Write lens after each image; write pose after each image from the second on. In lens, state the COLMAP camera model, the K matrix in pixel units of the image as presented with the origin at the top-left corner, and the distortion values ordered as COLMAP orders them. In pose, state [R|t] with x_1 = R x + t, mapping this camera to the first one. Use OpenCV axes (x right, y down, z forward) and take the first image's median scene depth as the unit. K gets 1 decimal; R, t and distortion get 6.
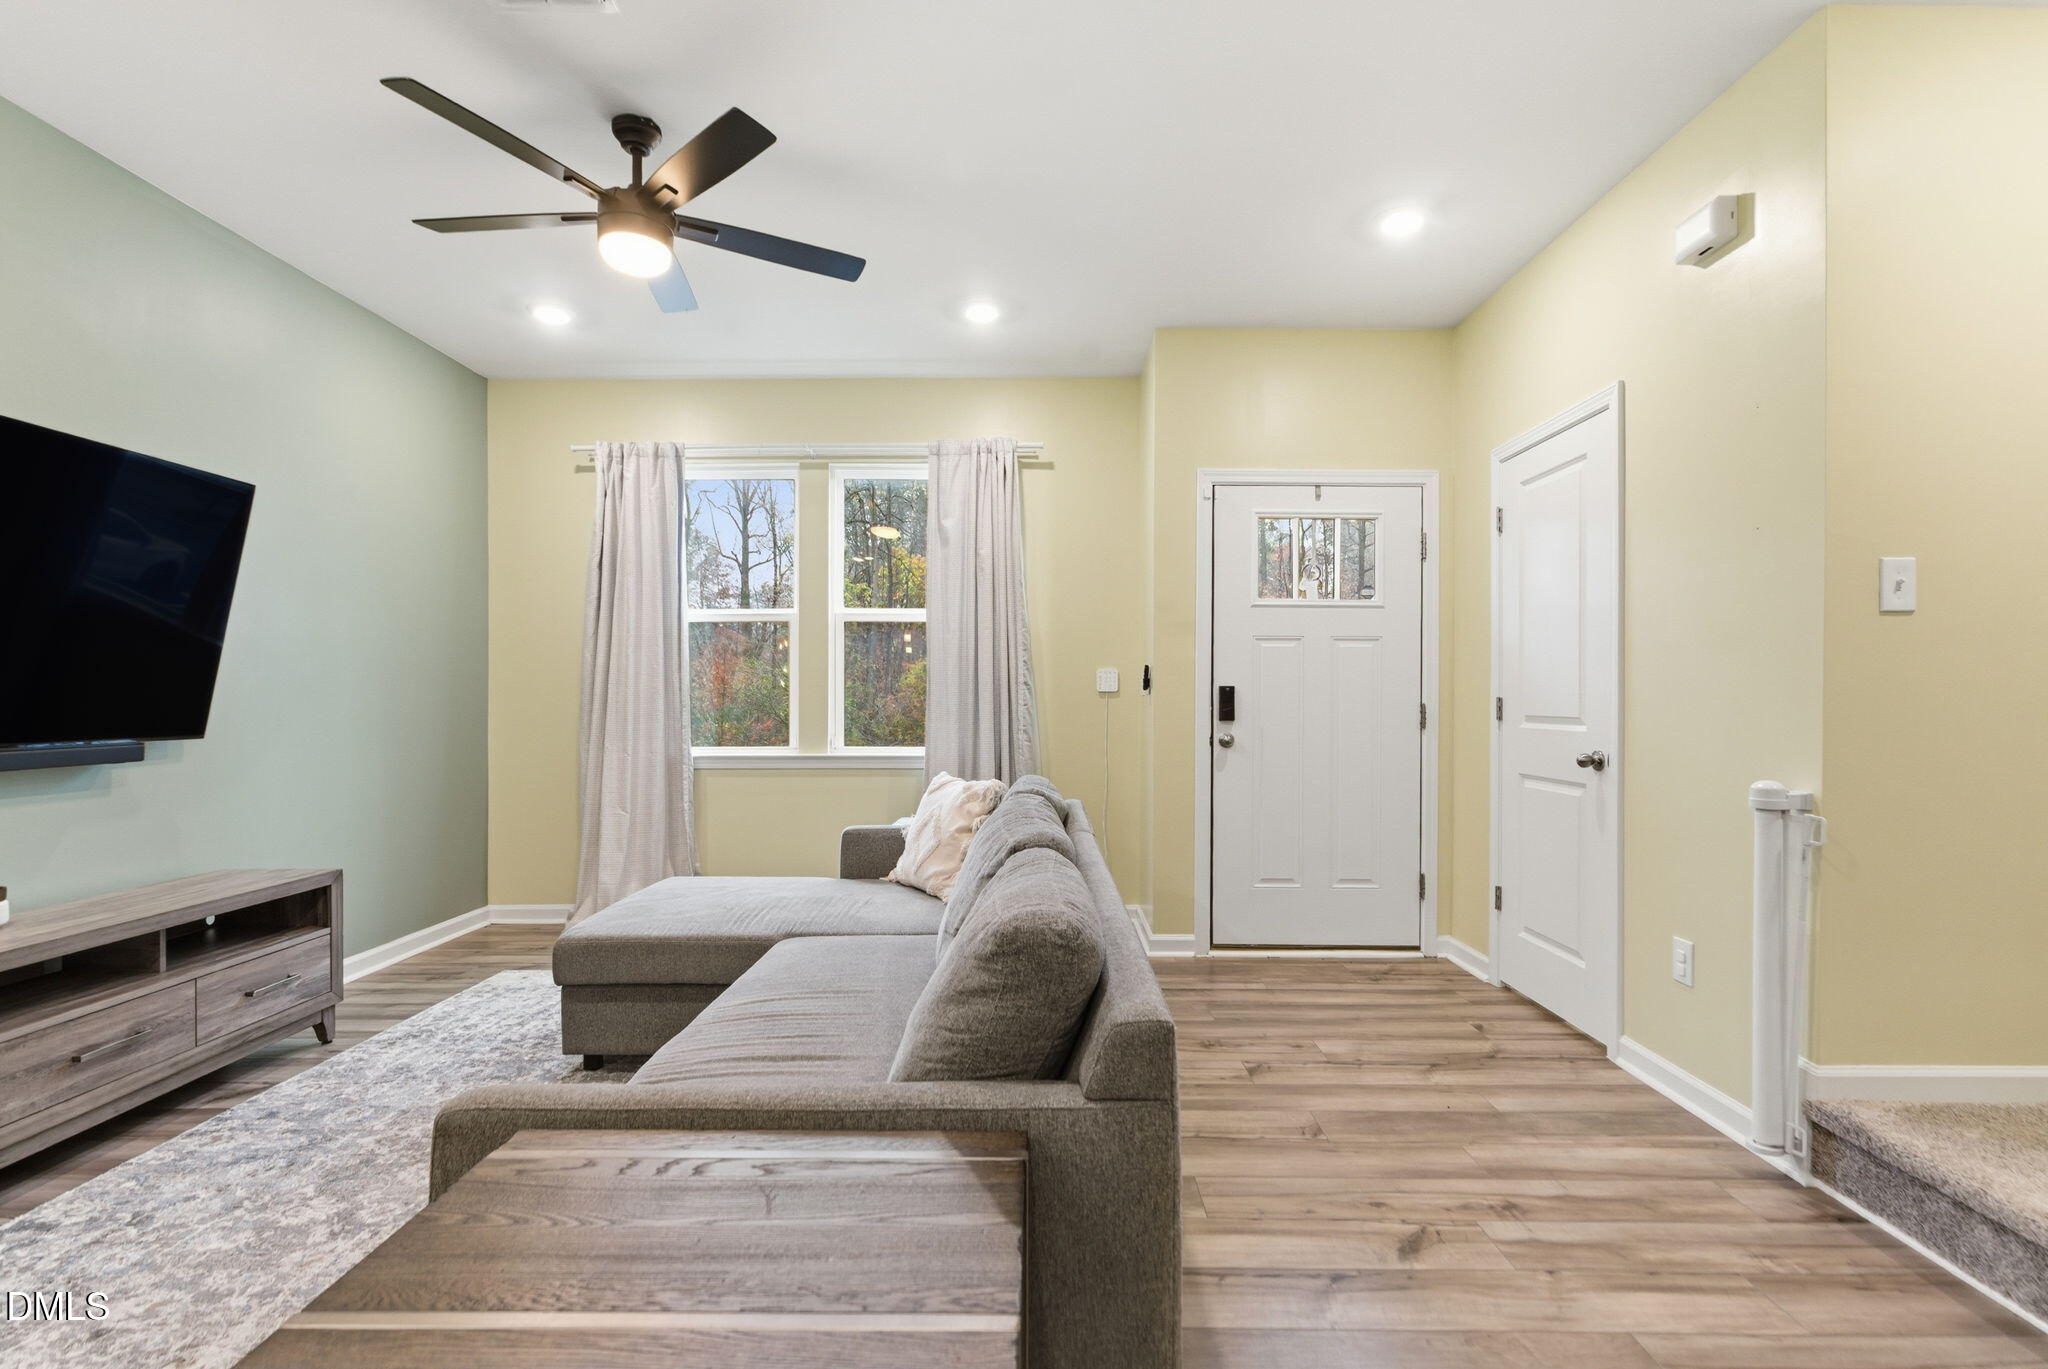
lens RADIAL K [[942.9, 0, 1026.3], [0, 942.9, 694.8], [0, 0, 1]] dist [0.001031, 0.000369]
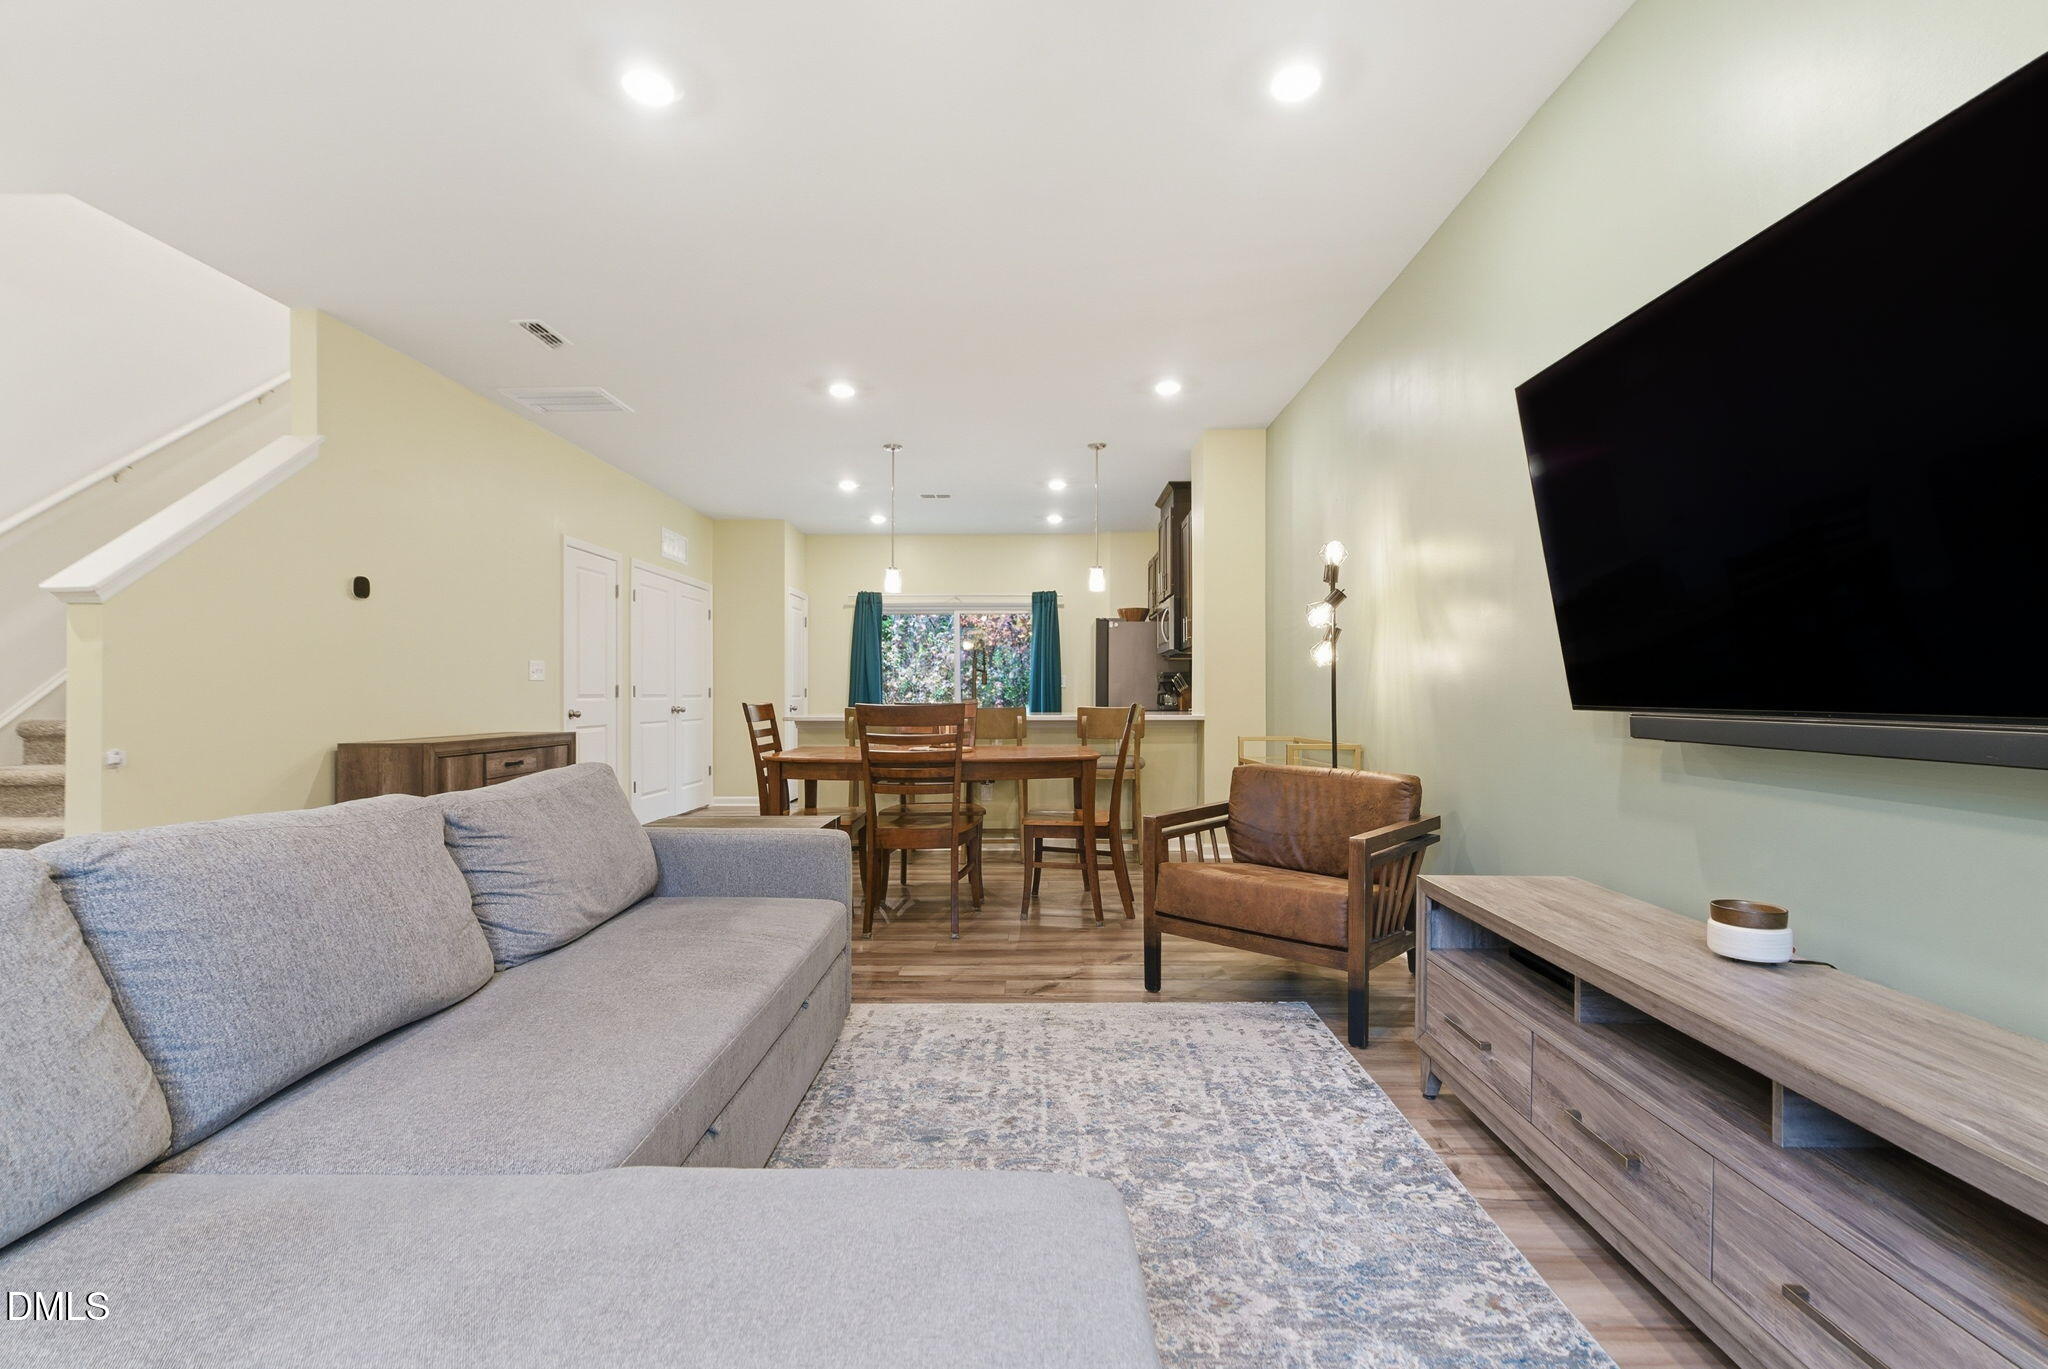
lens RADIAL K [[927.8, 0, 1050.9], [0, 927.8, 687.2], [0, 0, 1]] dist [0.001246, 0.000106]
pose [[-0.999873, 0.003050, -0.015629, -0.381866], [0.003200, 0.999949, -0.009587, 0.028821], [0.015599, -0.009636, -0.999832, 1.177208]]
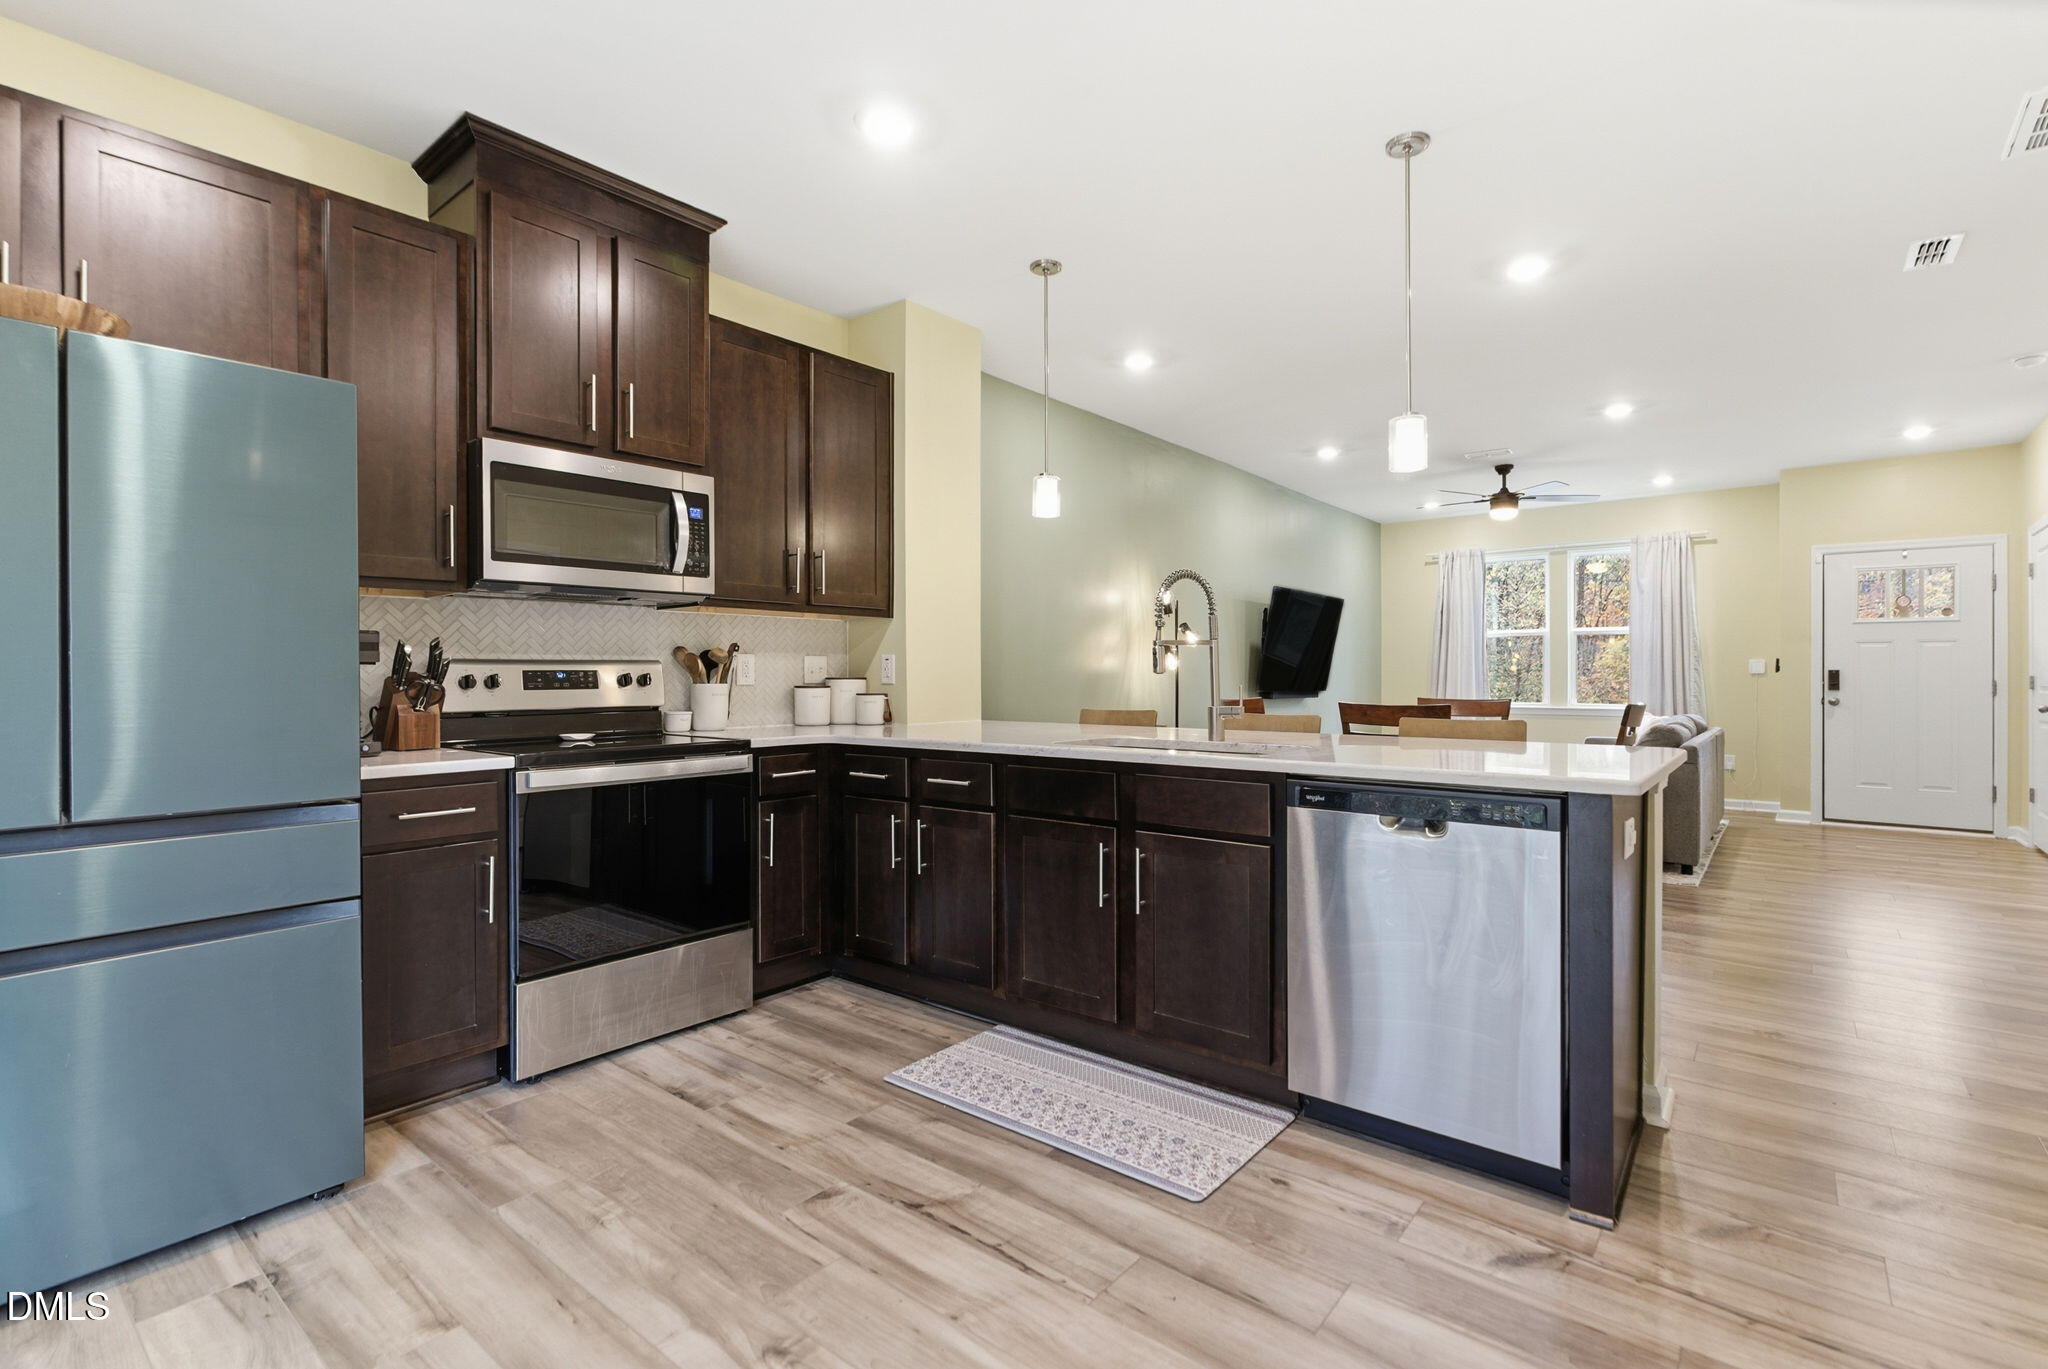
lens RADIAL K [[943.4, 0, 1022.1], [0, 943.4, 671.3], [0, 0, 1]] dist [0.000643, 0.000033]
pose [[0.776619, -0.001558, -0.629969, 0.182948], [-0.000858, 0.999993, -0.003531, 0.000739], [0.629970, 0.003283, 0.776612, -1.629004]]
